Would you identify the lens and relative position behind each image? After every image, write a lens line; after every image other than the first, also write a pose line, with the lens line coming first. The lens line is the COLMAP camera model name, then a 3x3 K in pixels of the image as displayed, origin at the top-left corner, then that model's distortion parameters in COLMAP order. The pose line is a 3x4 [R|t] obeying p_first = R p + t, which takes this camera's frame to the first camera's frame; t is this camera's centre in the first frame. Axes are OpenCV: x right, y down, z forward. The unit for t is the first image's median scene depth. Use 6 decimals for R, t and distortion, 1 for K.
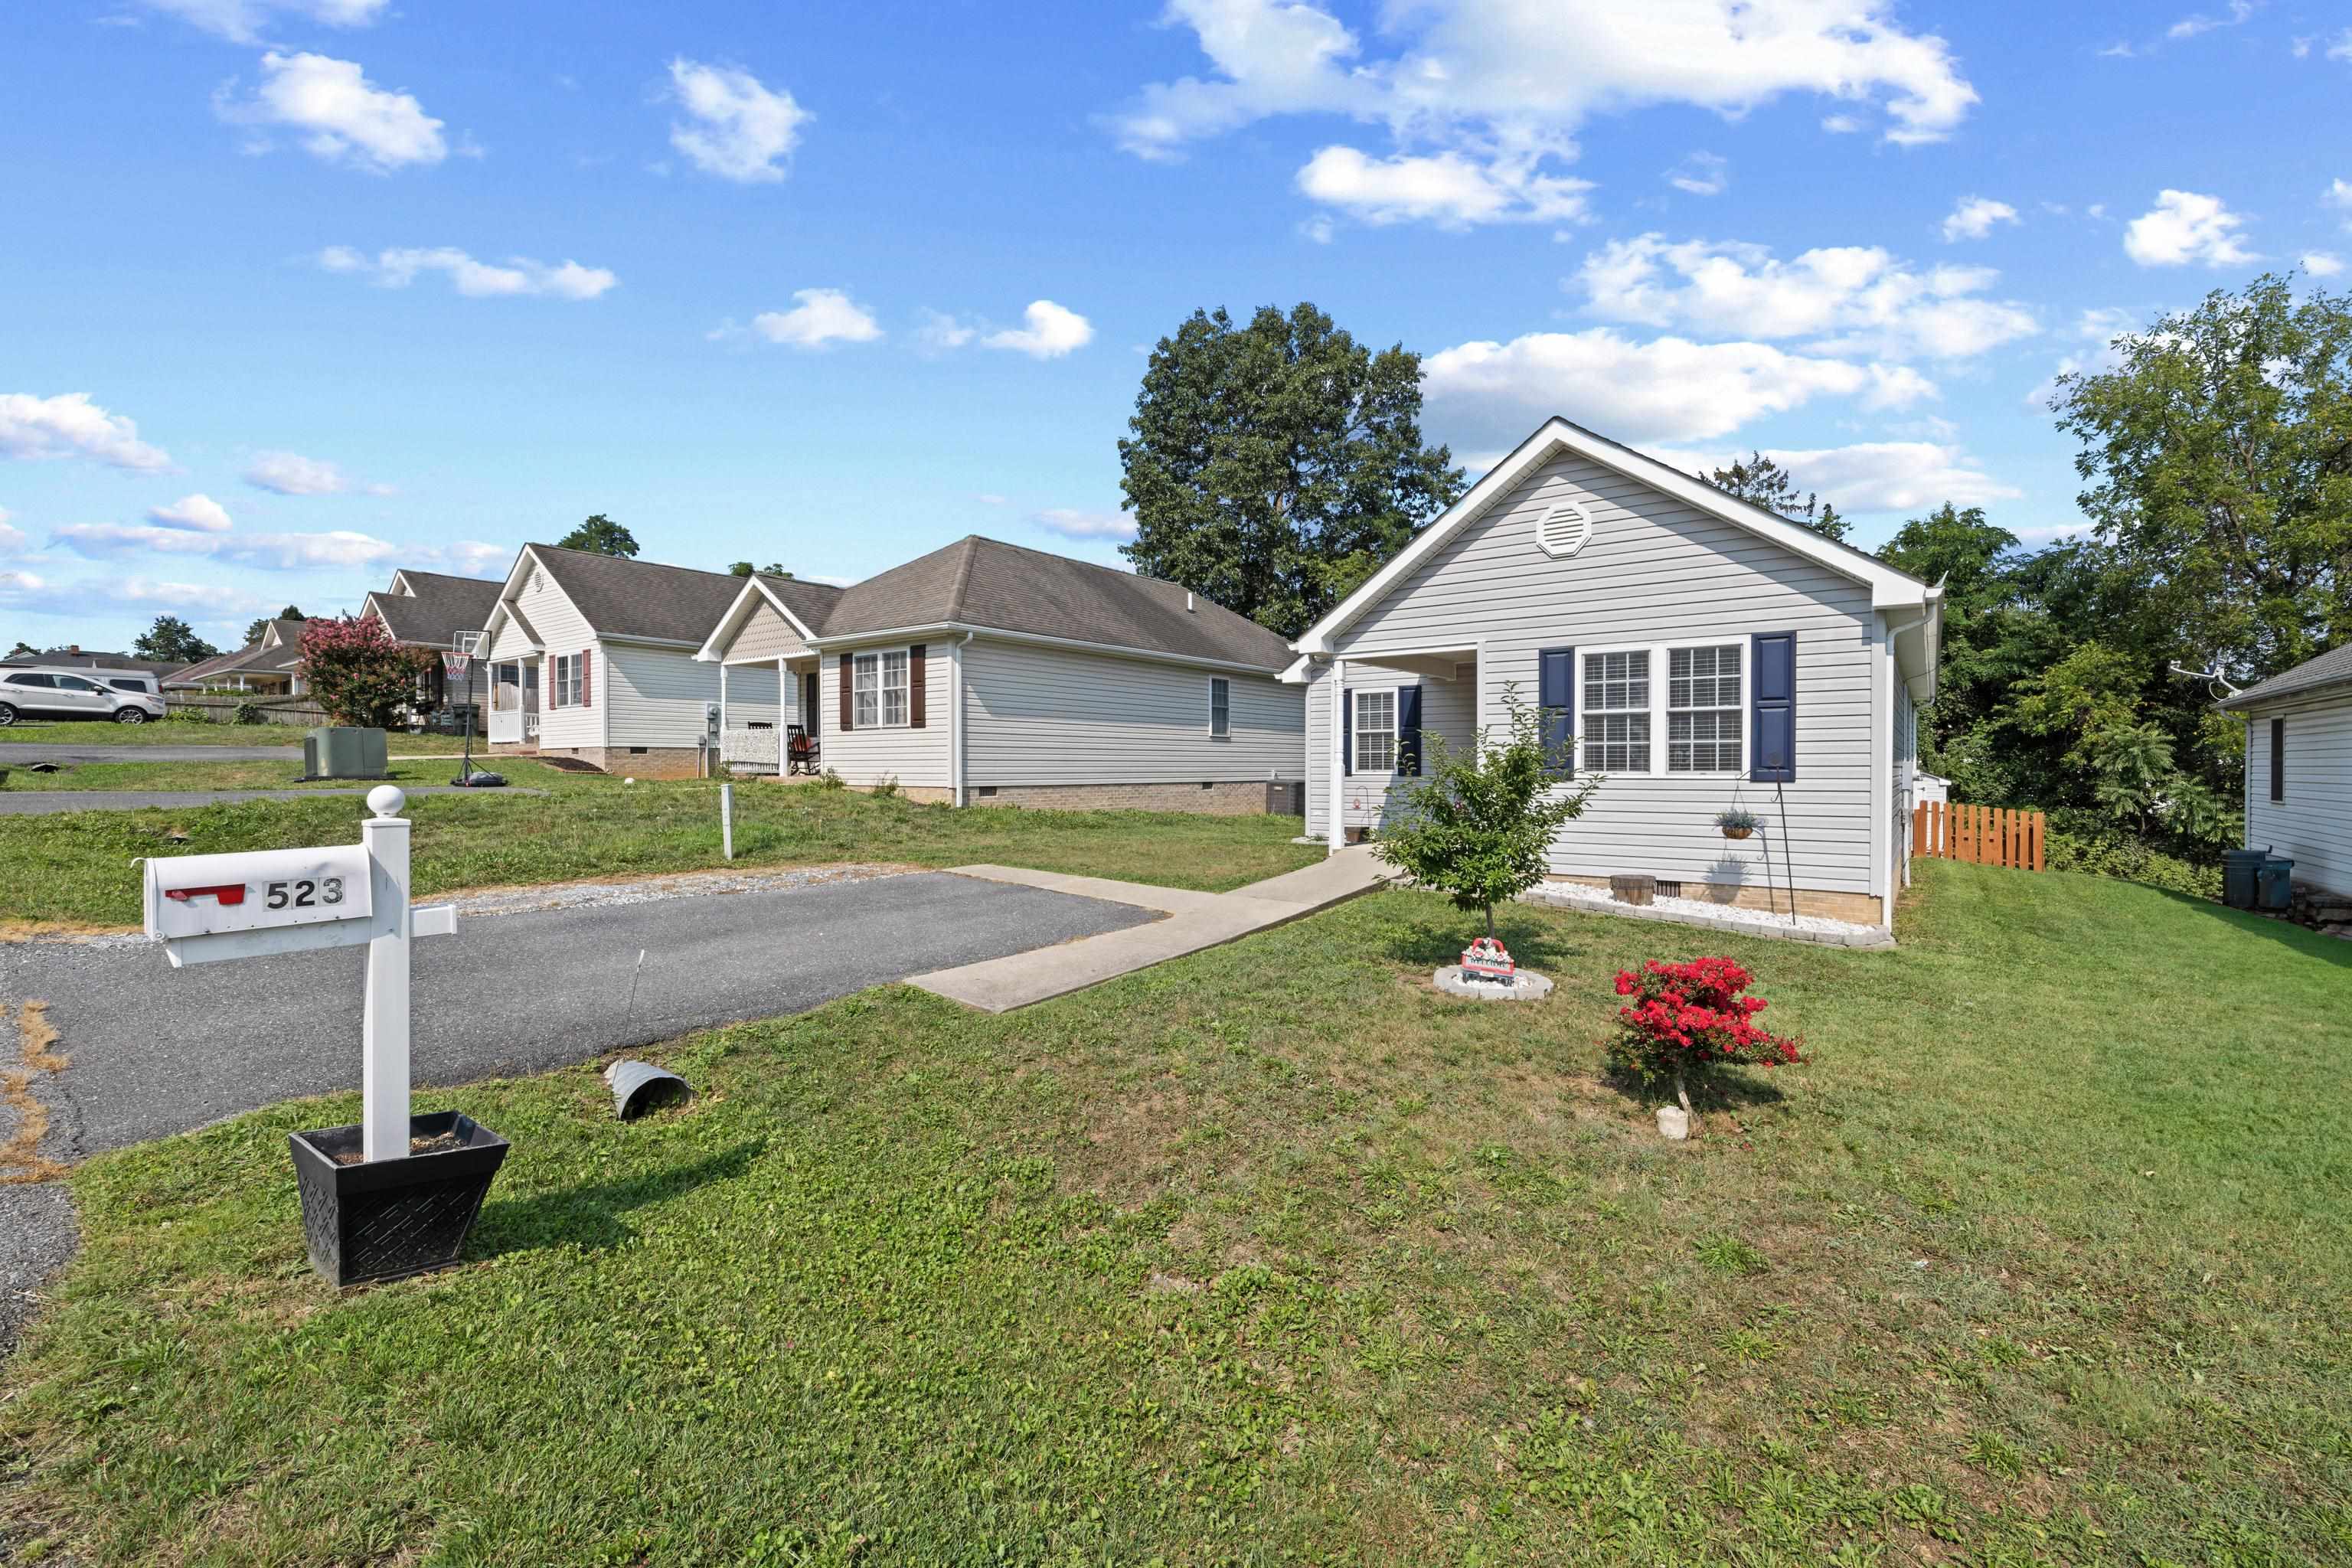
lens RADIAL K [[1004.1, 0, 1170.1], [0, 1004.1, 775.5], [0, 0, 1]] dist [0.001568, -0.000051]
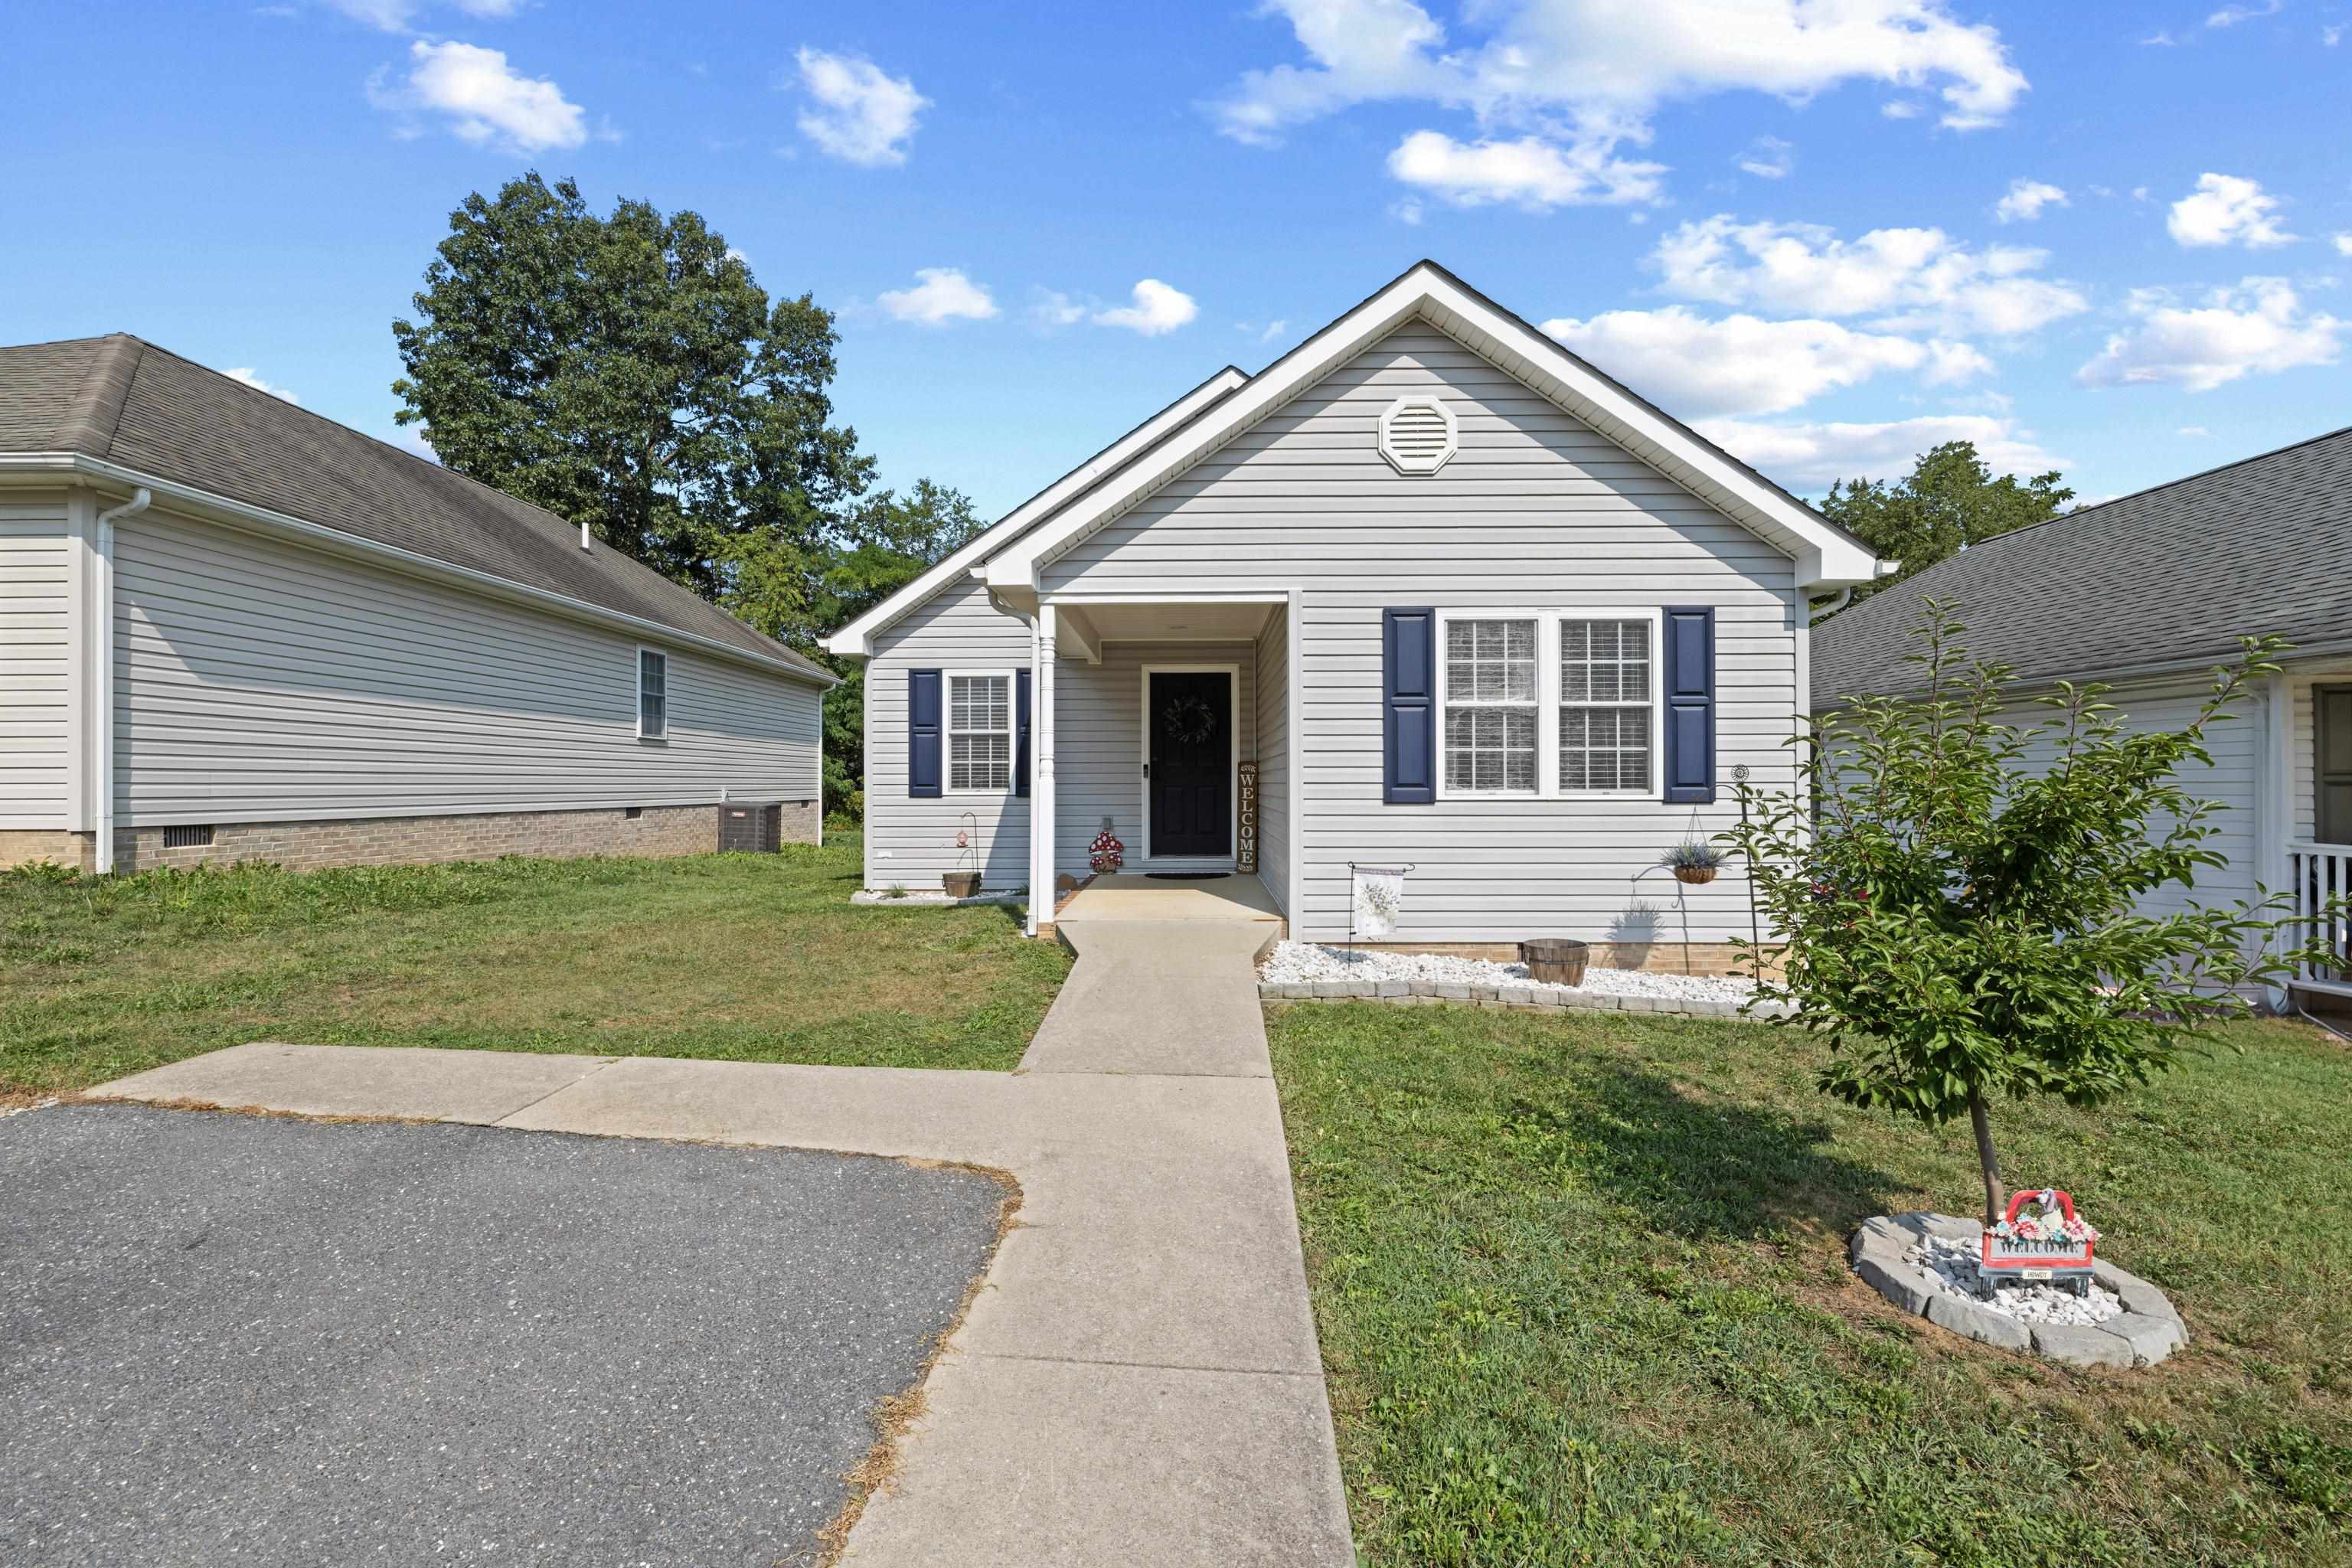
lens RADIAL K [[1004.1, 0, 1173.6], [0, 1004.1, 779.6], [0, 0, 1]] dist [0.001568, -0.000051]
pose [[0.803987, 0.002979, 0.594639, -0.133226], [0.005371, 0.999910, -0.012271, -0.003384], [-0.594623, 0.013060, 0.803899, 0.504076]]
